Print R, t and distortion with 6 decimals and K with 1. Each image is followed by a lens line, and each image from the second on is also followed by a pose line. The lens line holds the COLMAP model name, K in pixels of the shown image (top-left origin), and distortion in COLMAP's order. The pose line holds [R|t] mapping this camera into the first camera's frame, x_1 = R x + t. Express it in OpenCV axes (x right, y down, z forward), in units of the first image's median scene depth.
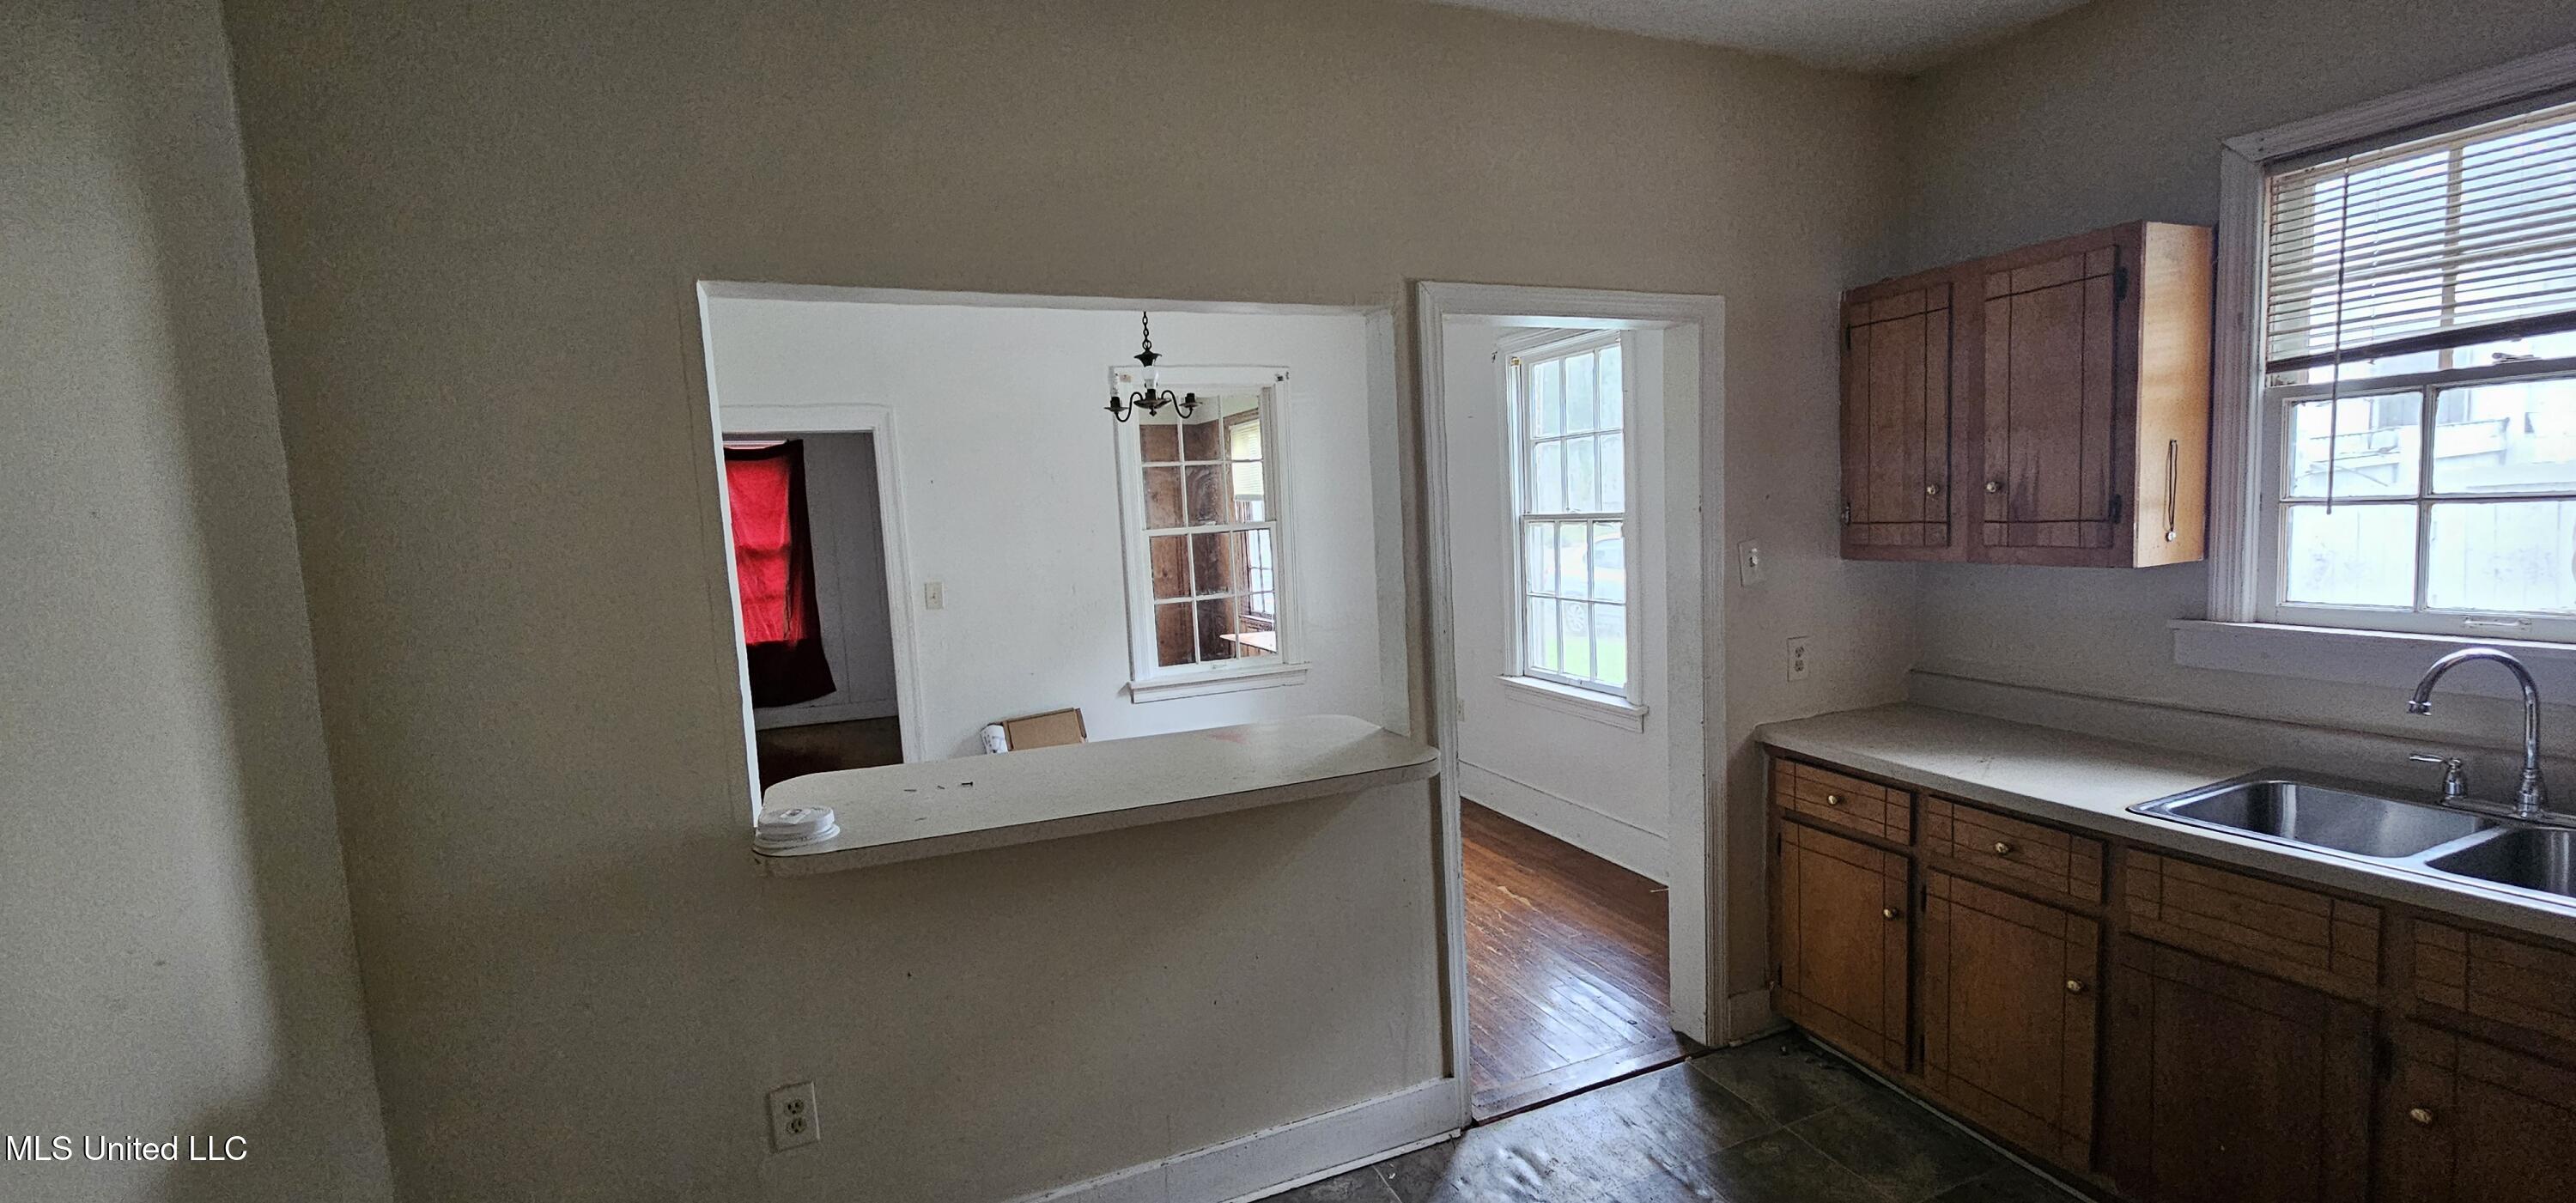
lens RADIAL K [[1061.8, 0, 1294.0], [0, 1061.8, 613.7], [0, 0, 1]] dist [-0.002904, 0.000264]
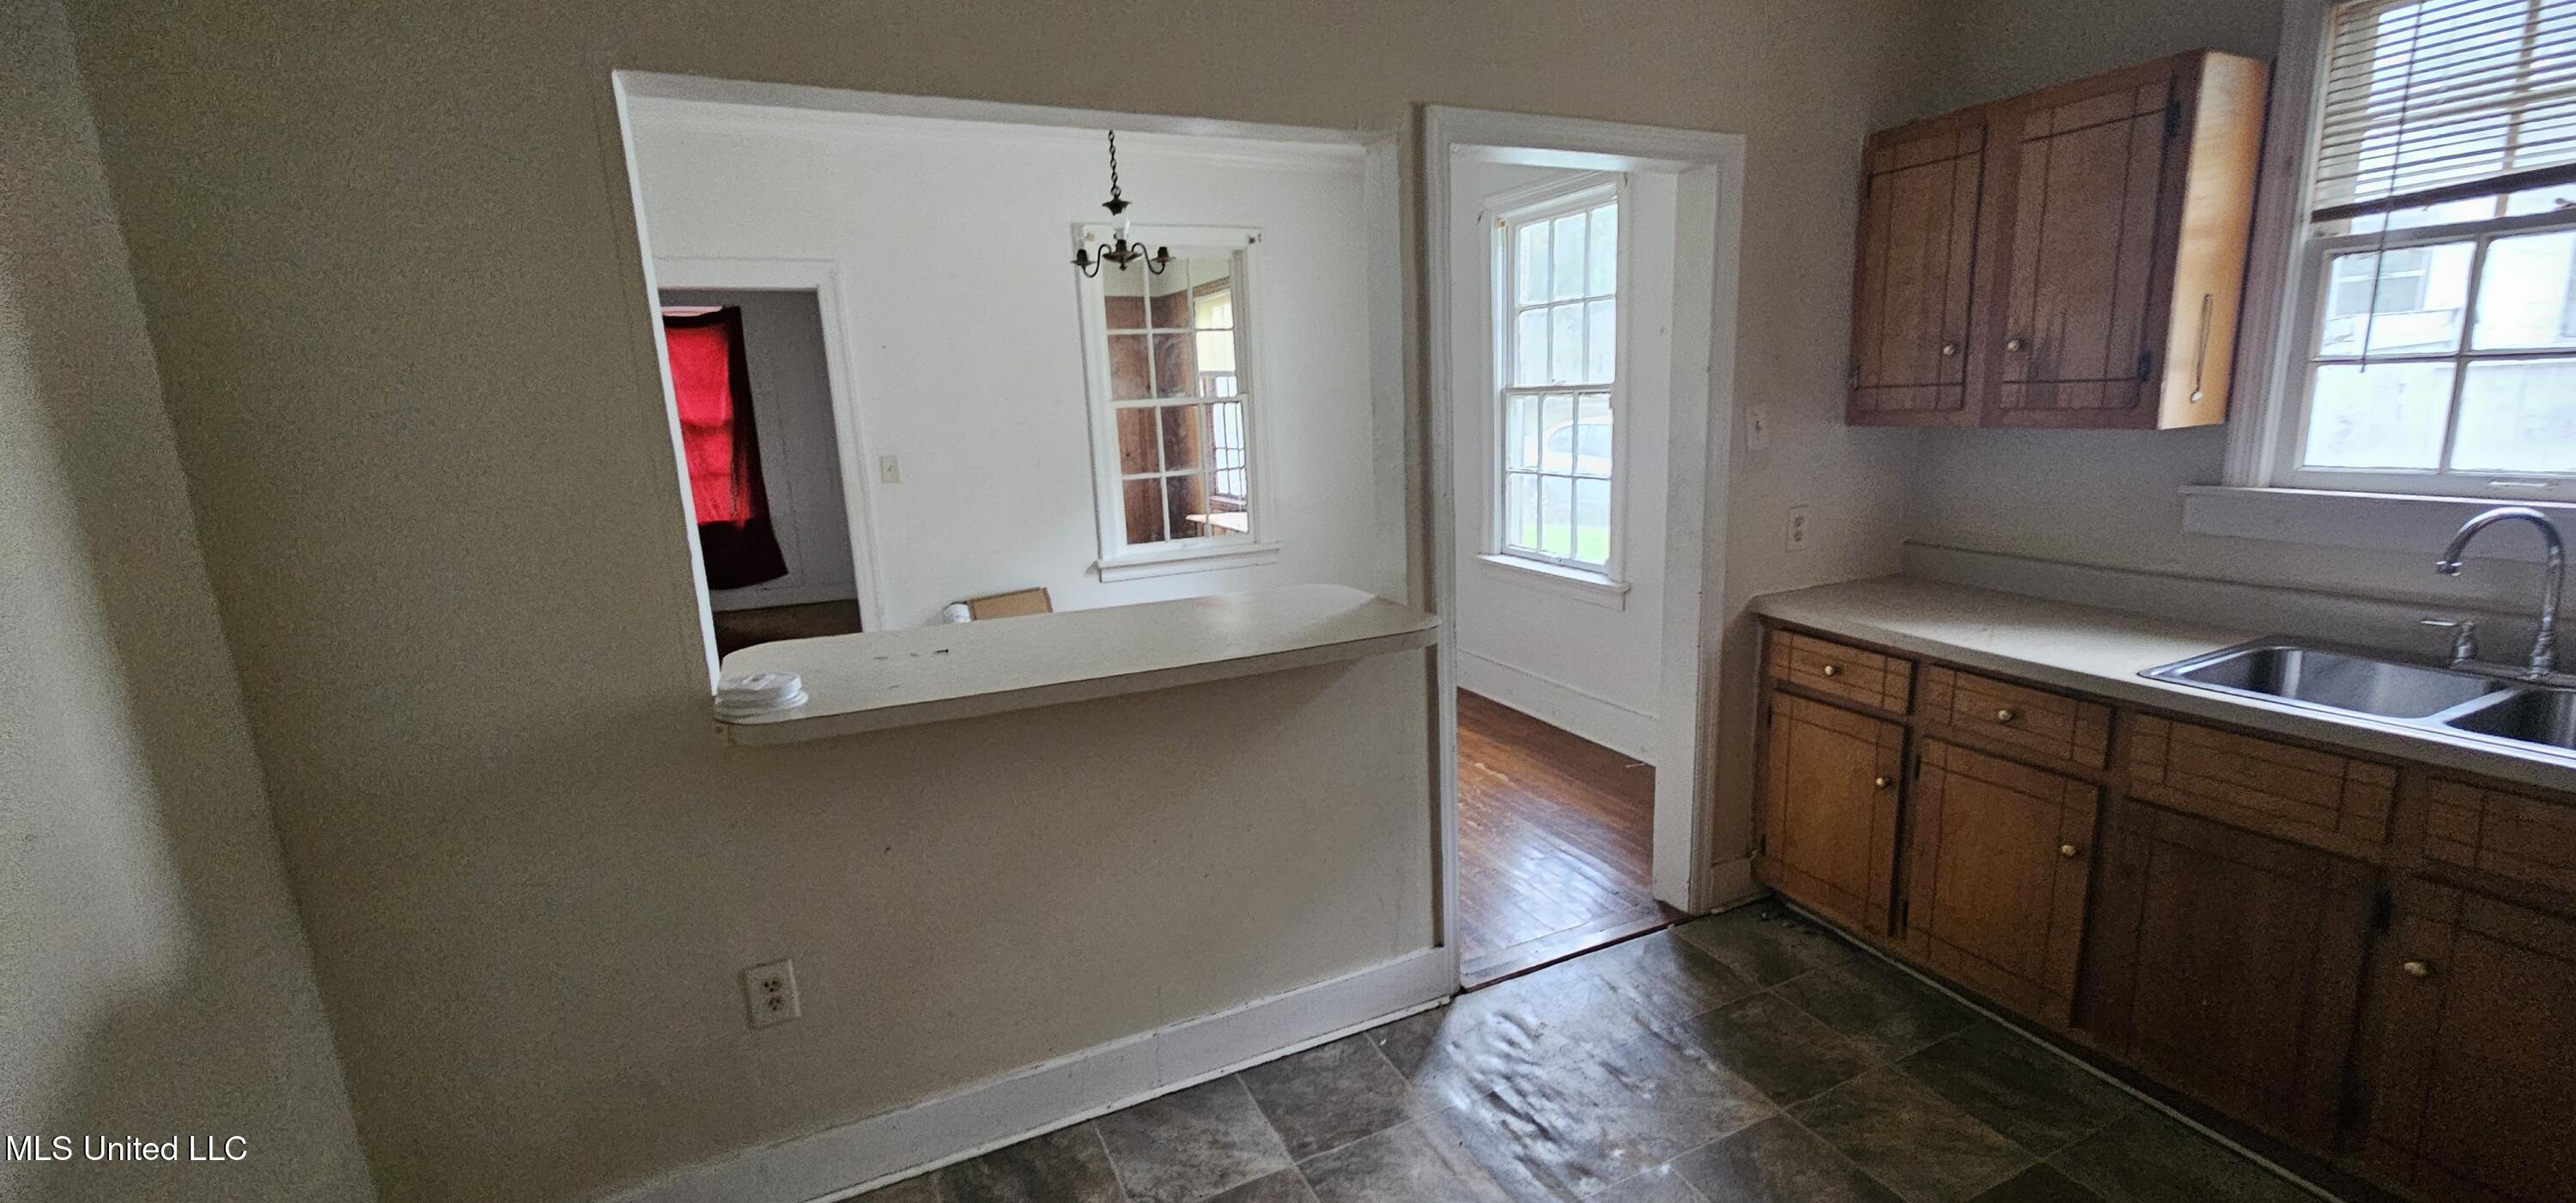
lens RADIAL K [[1061.8, 0, 1295.0], [0, 1061.8, 614.2], [0, 0, 1]] dist [-0.002904, 0.000264]
pose [[0.999193, -0.000784, 0.040168, -0.030258], [-0.003416, 0.994531, 0.104388, 0.025392], [-0.040030, -0.104441, 0.993725, 0.052531]]
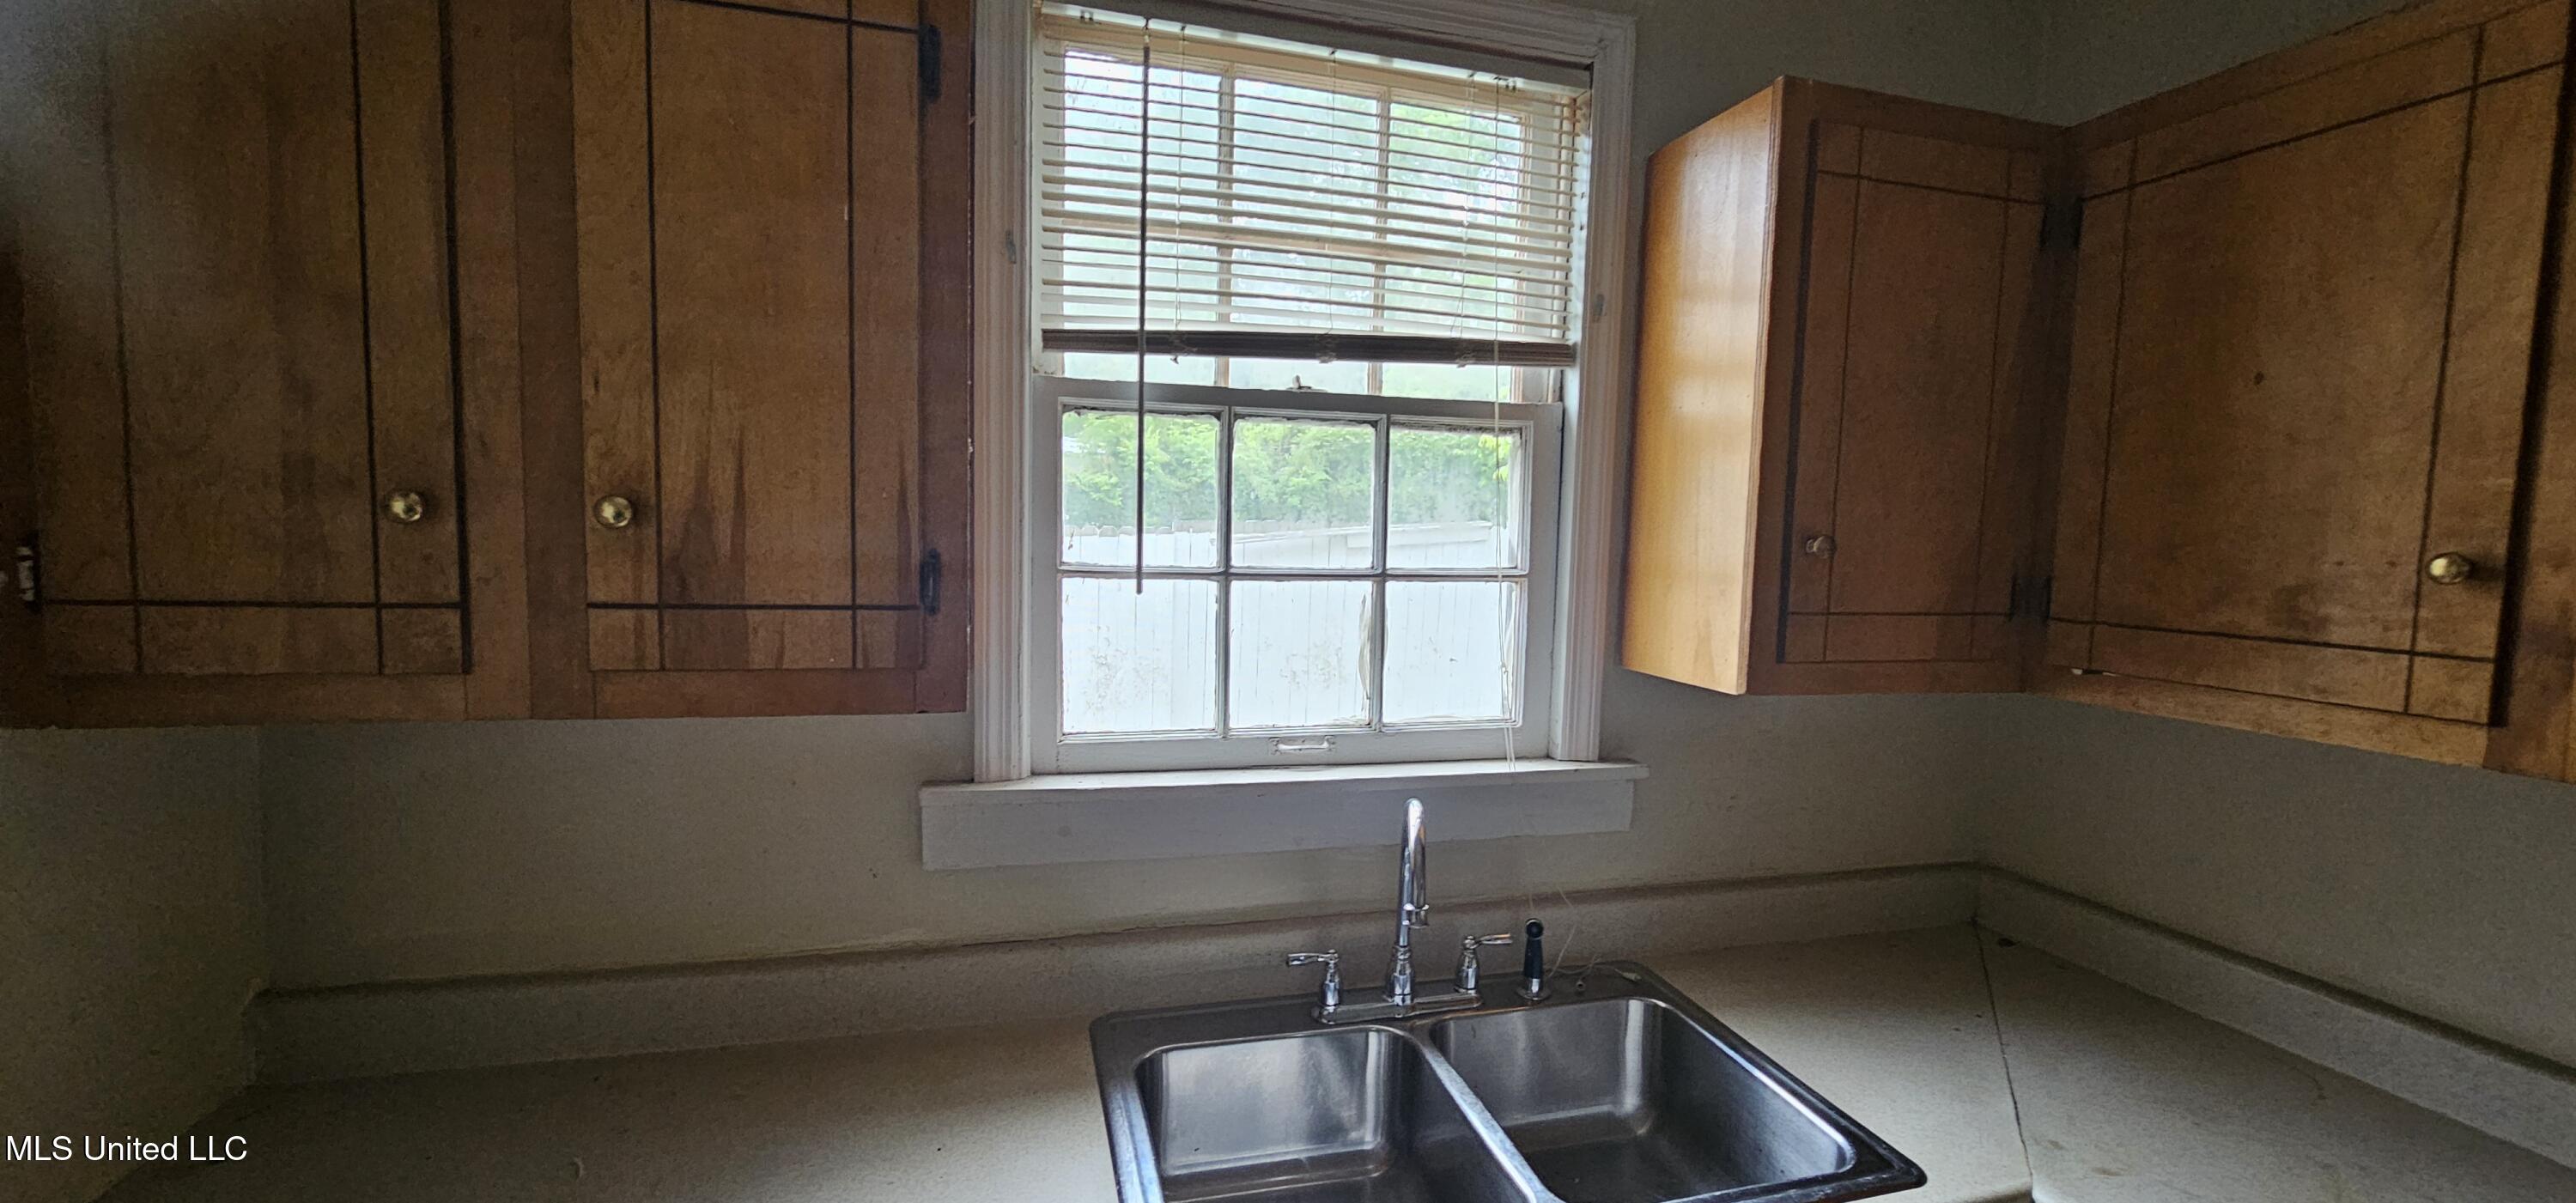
lens RADIAL K [[1061.8, 0, 1309.4], [0, 1061.8, 612.2], [0, 0, 1]] dist [-0.002904, 0.000264]
pose [[0.122855, -0.022444, 0.992171, 0.342483], [0.064342, 0.997821, 0.014605, -0.078764], [-0.990337, 0.062044, 0.124032, 0.759748]]
